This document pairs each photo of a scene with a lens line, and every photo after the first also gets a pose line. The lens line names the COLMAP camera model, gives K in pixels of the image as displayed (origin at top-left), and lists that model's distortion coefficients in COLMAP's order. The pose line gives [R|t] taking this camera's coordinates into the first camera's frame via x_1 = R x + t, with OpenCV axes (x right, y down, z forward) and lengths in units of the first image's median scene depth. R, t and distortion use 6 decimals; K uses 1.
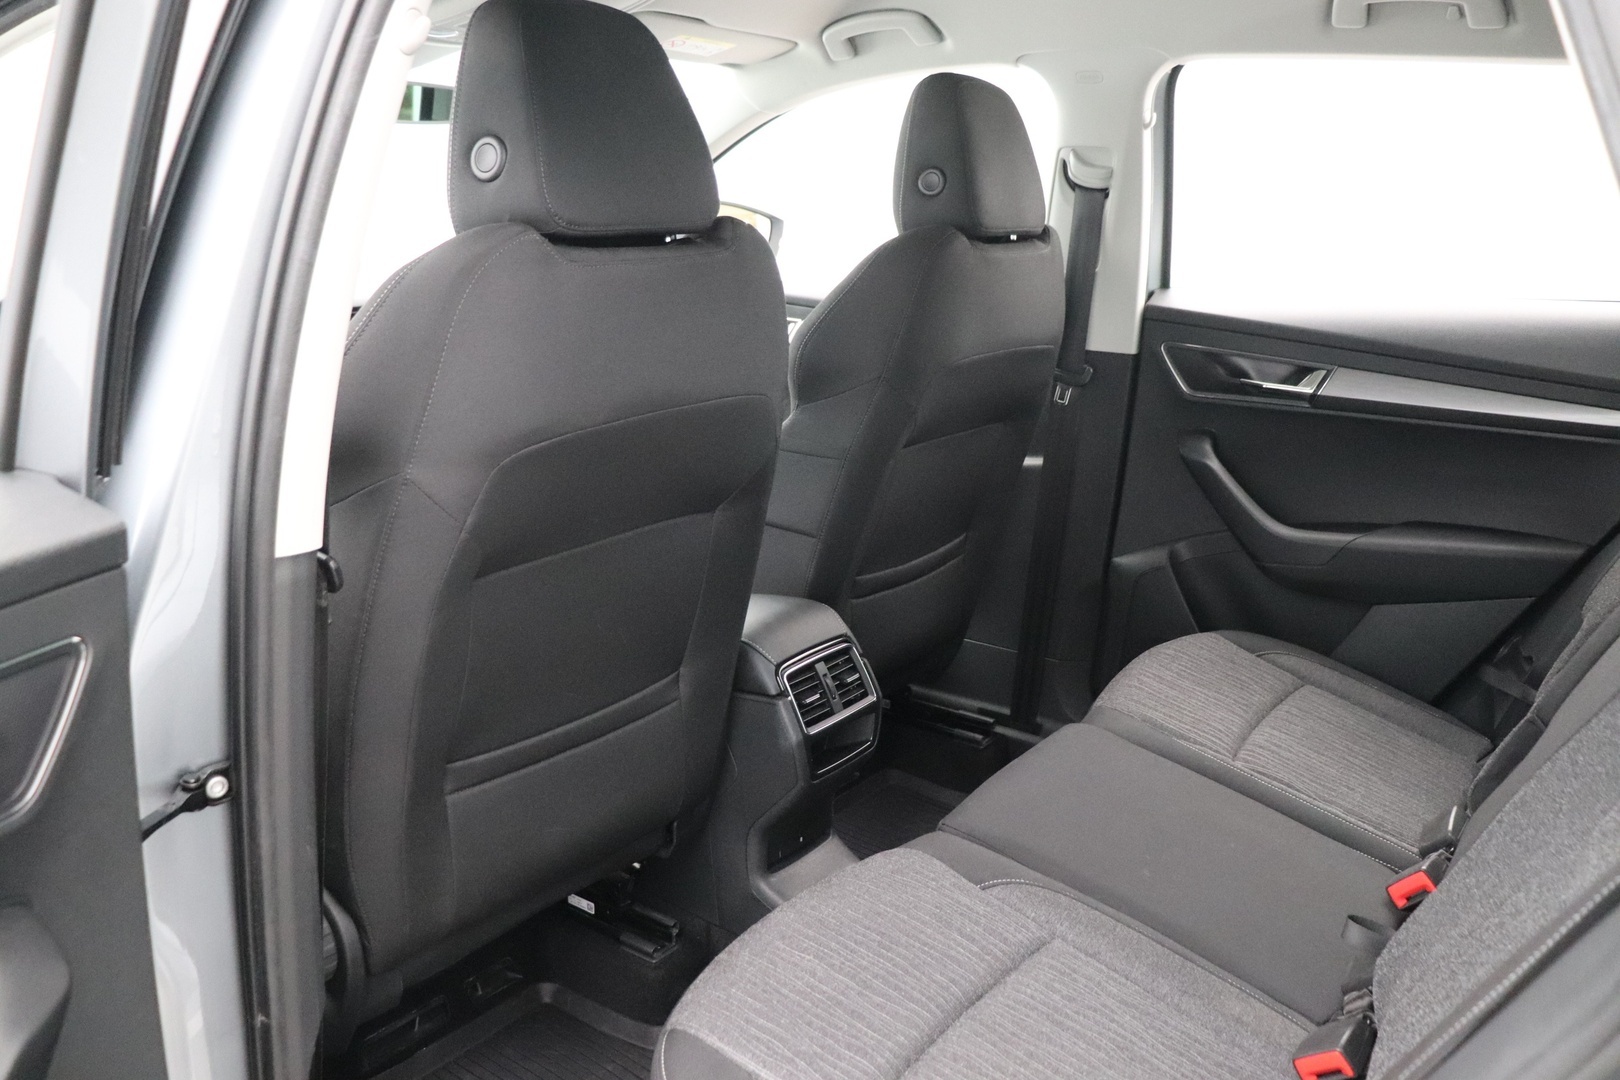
lens RADIAL K [[1308.4, 0, 819.9], [0, 1308.4, 575.8], [0, 0, 1]] dist [-0.181878, 0.139876]
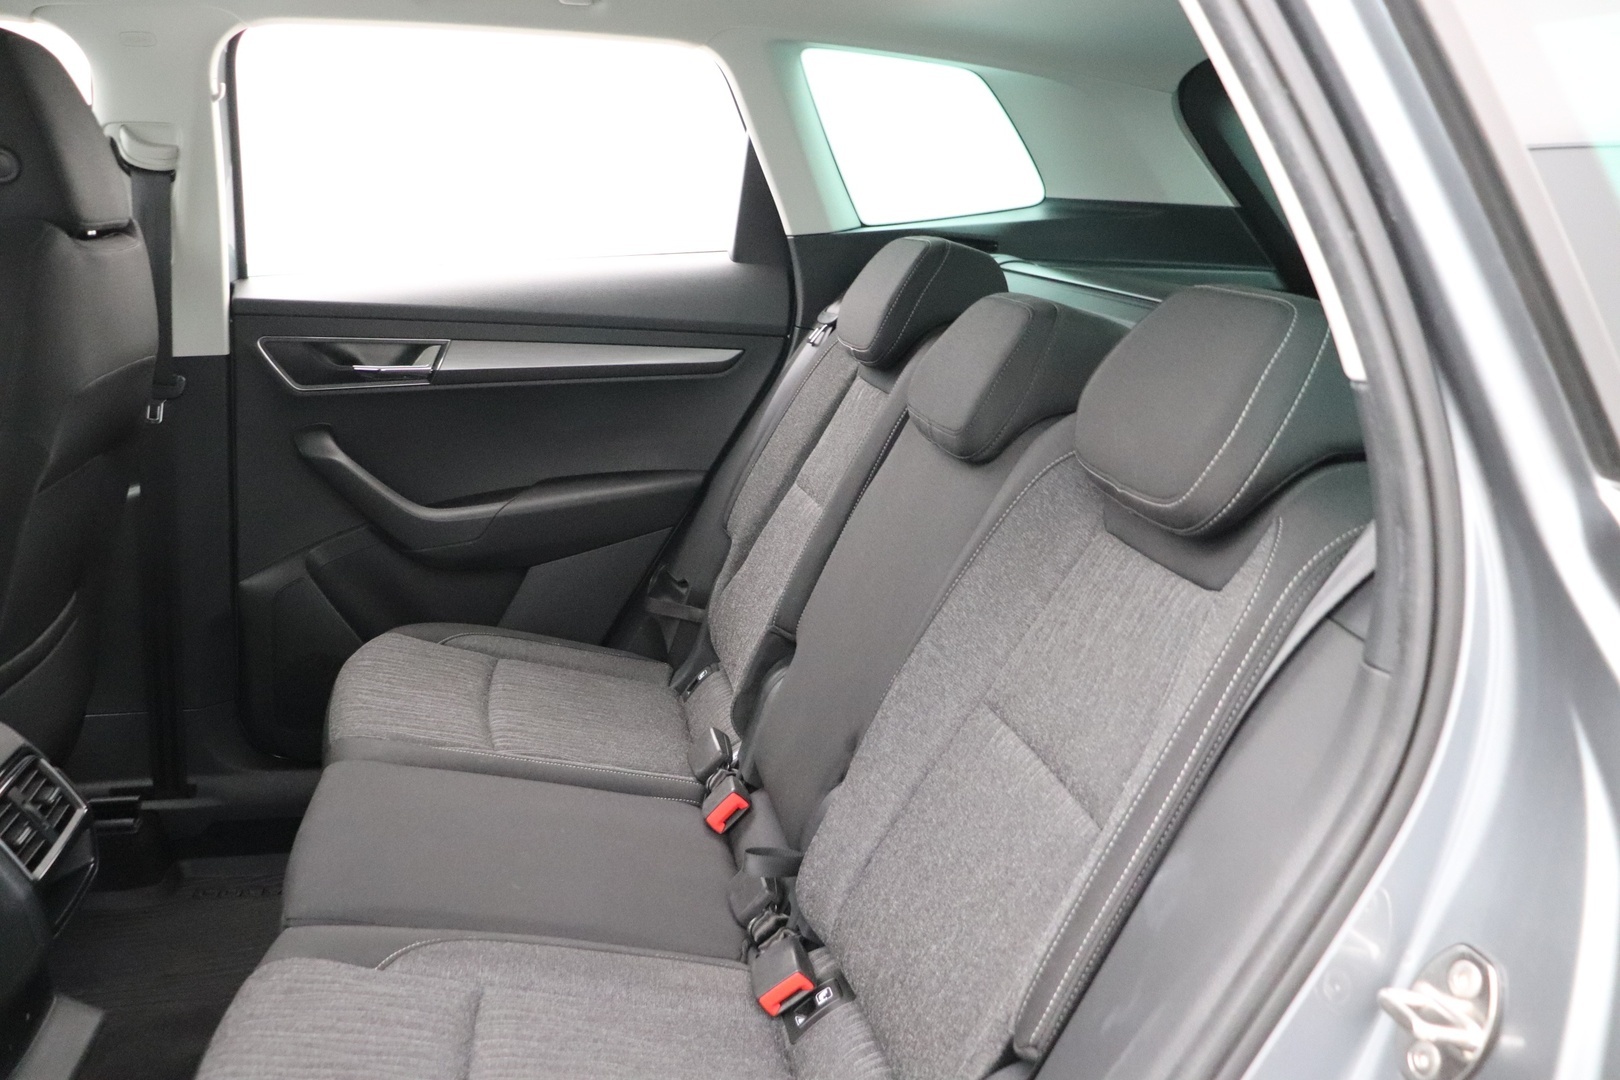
lens RADIAL K [[1308.4, 0, 819.9], [0, 1308.4, 575.8], [0, 0, 1]] dist [-0.181878, 0.139876]
pose [[0.668284, -0.216431, 0.711726, -0.150147], [0.205424, 0.973231, 0.103067, -0.029574], [-0.714980, 0.077327, 0.694855, 0.112064]]
